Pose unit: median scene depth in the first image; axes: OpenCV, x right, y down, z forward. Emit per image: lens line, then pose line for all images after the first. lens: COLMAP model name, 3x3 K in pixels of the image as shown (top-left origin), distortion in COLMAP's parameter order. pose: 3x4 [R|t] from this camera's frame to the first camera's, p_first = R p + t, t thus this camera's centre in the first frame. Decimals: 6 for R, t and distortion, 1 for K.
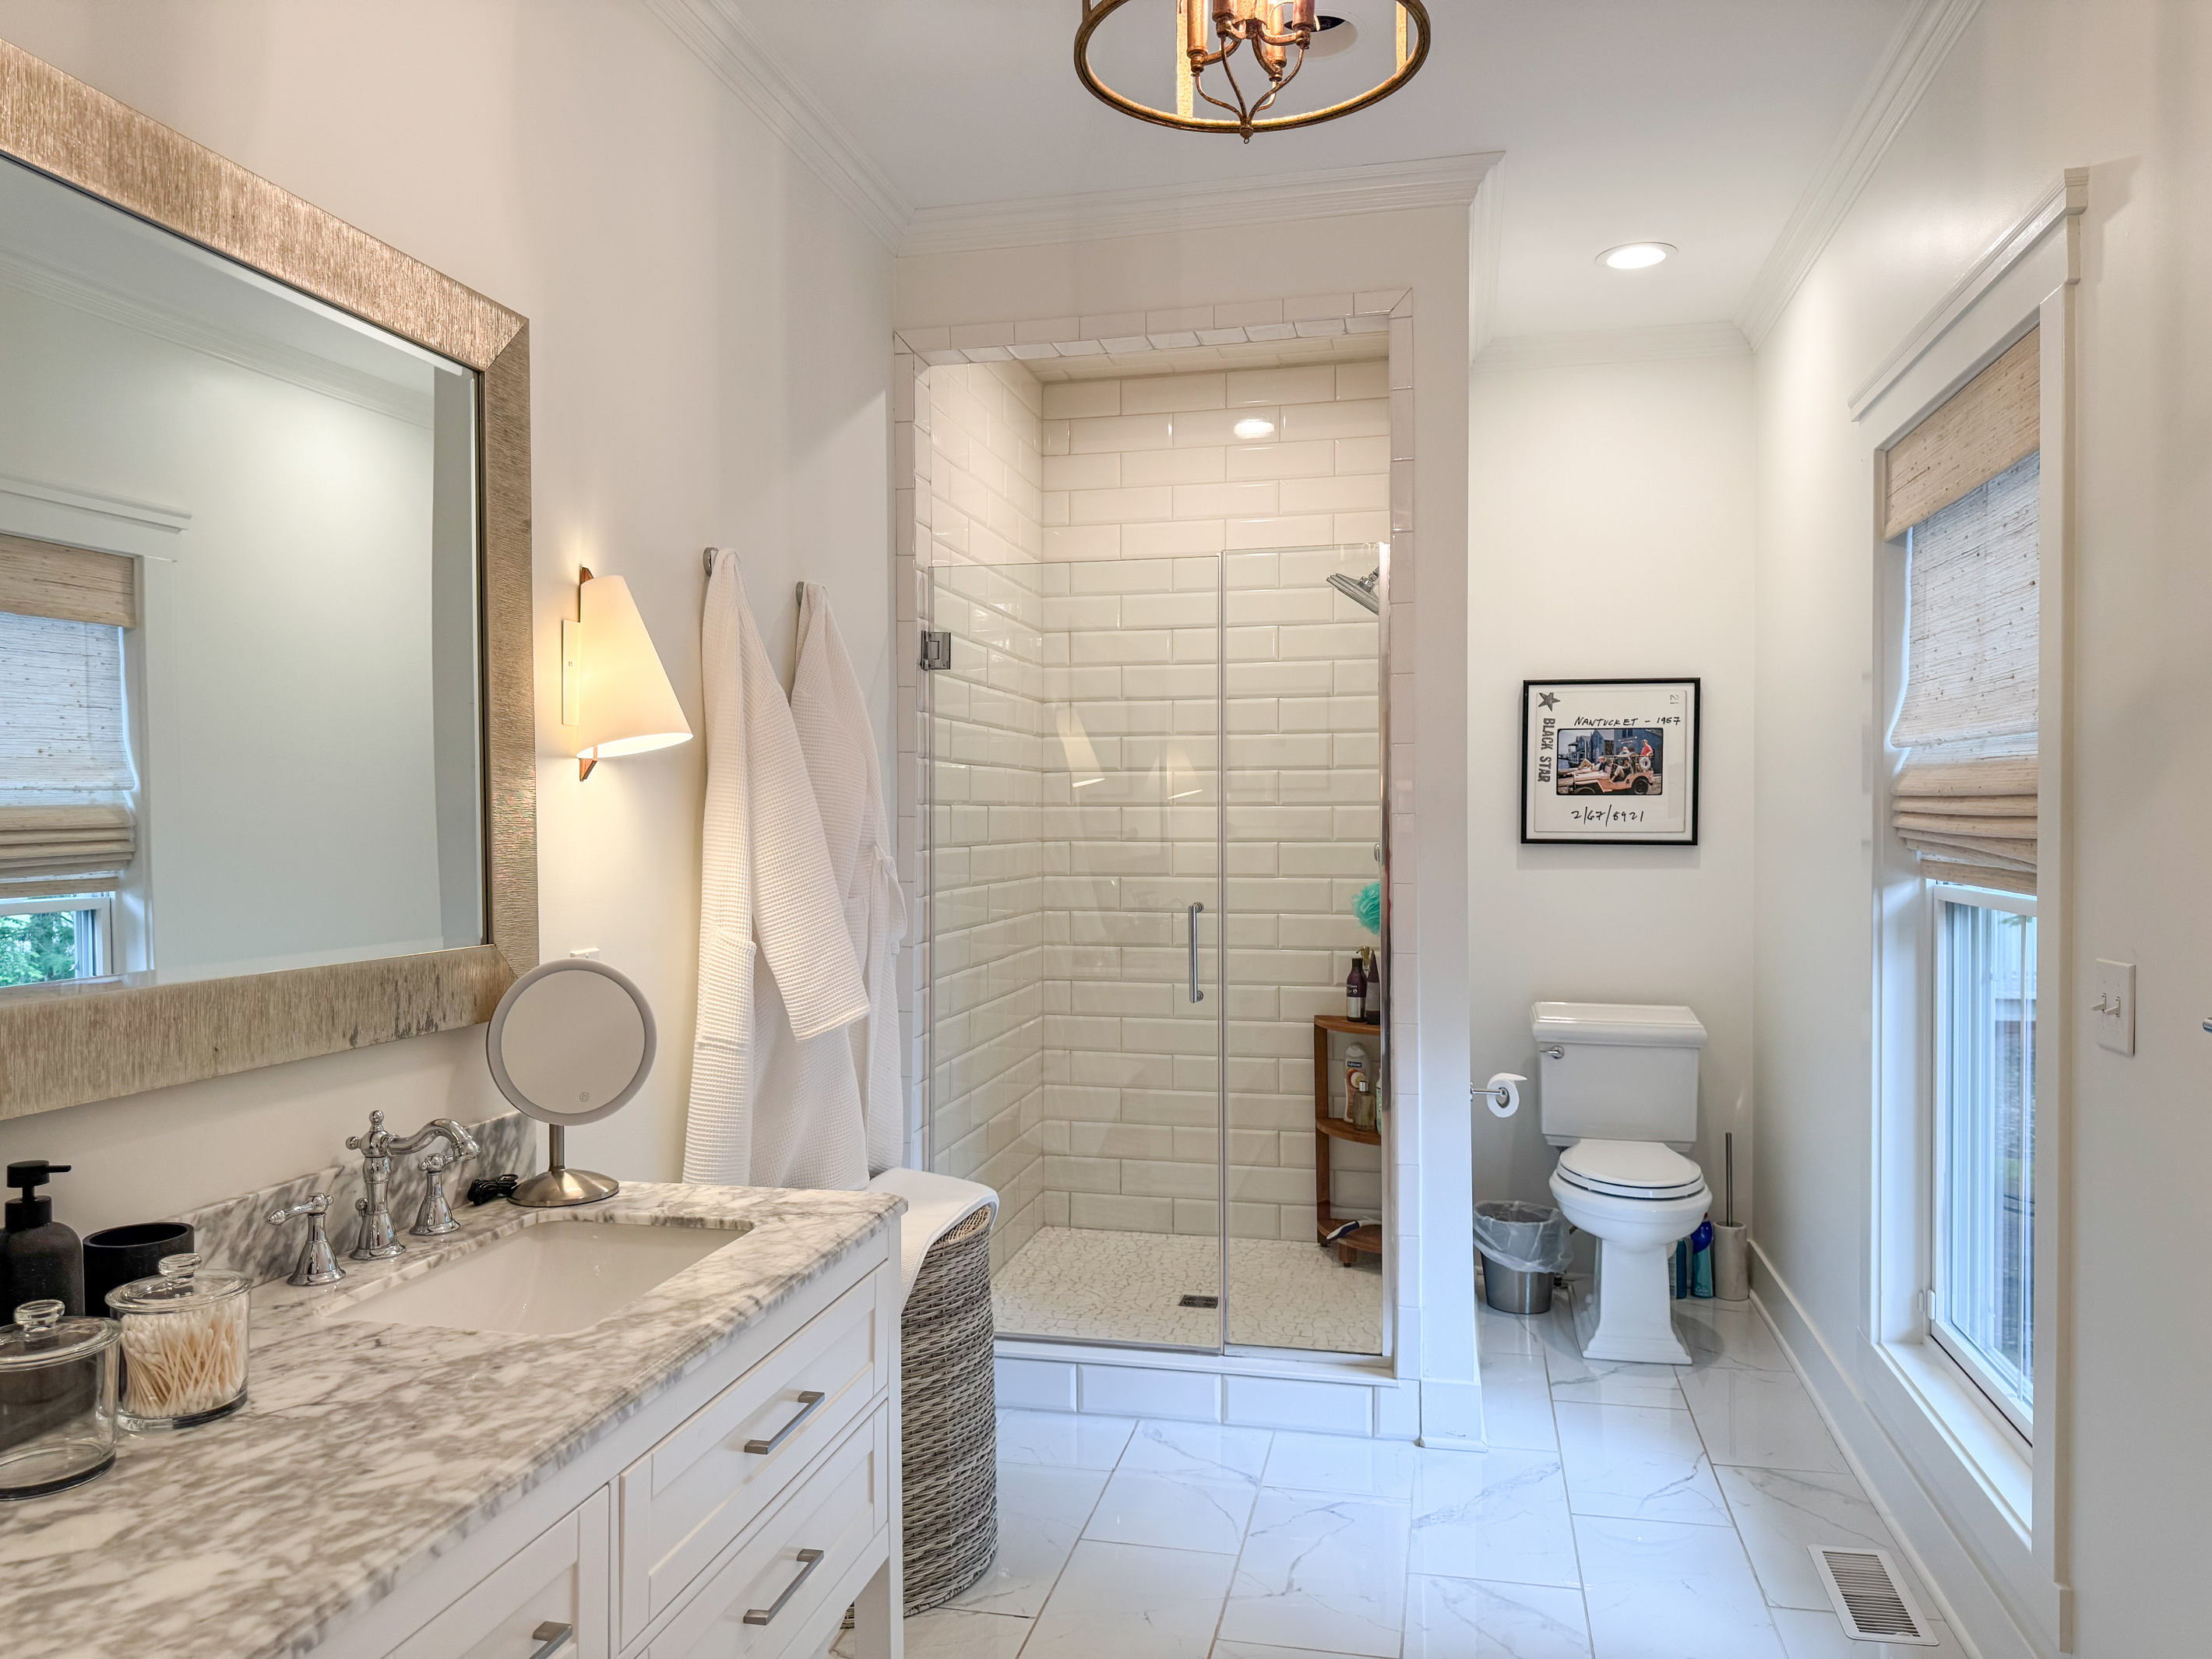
lens RADIAL K [[1562.1, 0, 1096.7], [0, 1562.1, 831.4], [0, 0, 1]] dist [0.102772, -0.131287]
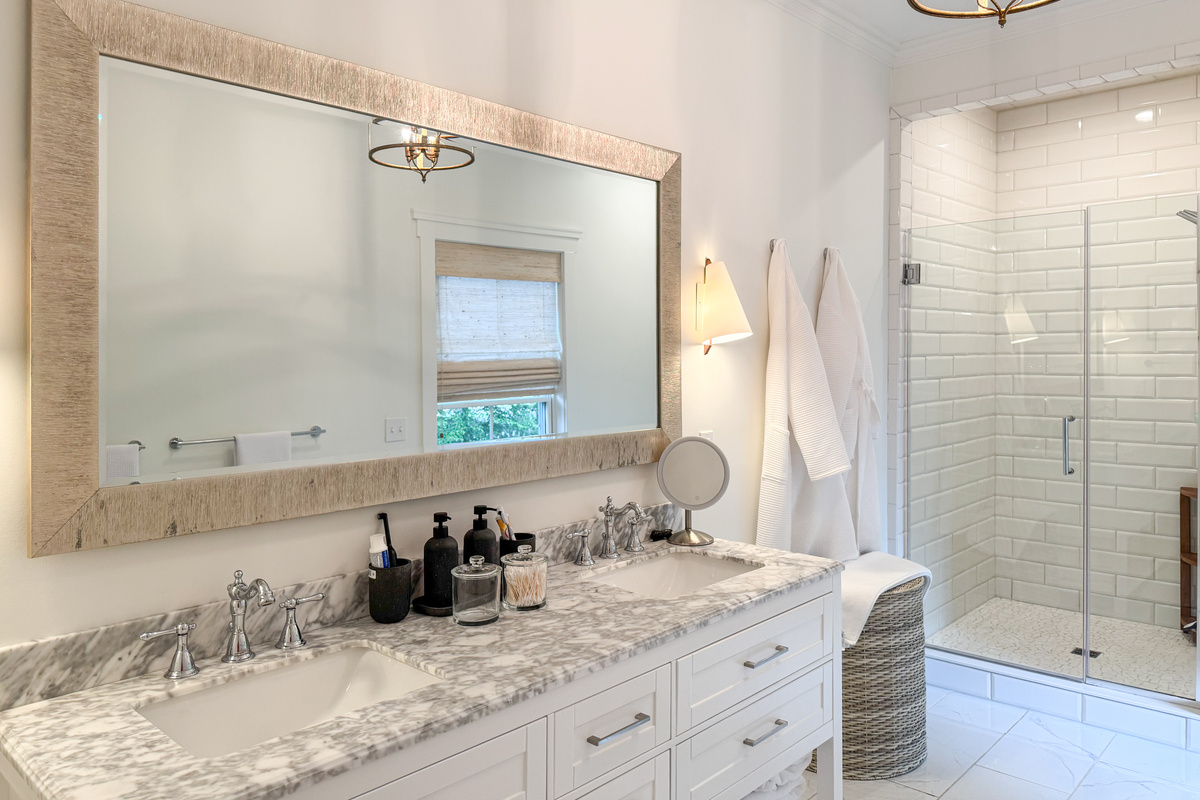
lens RADIAL K [[830.0, 0, 603.5], [0, 830.0, 345.1], [0, 0, 1]] dist [0.145891, -0.185859]
pose [[0.868915, -0.010949, -0.494841, 0.150869], [0.002284, 0.999833, -0.018114, -0.028816], [0.494957, 0.014609, 0.868795, -0.103517]]
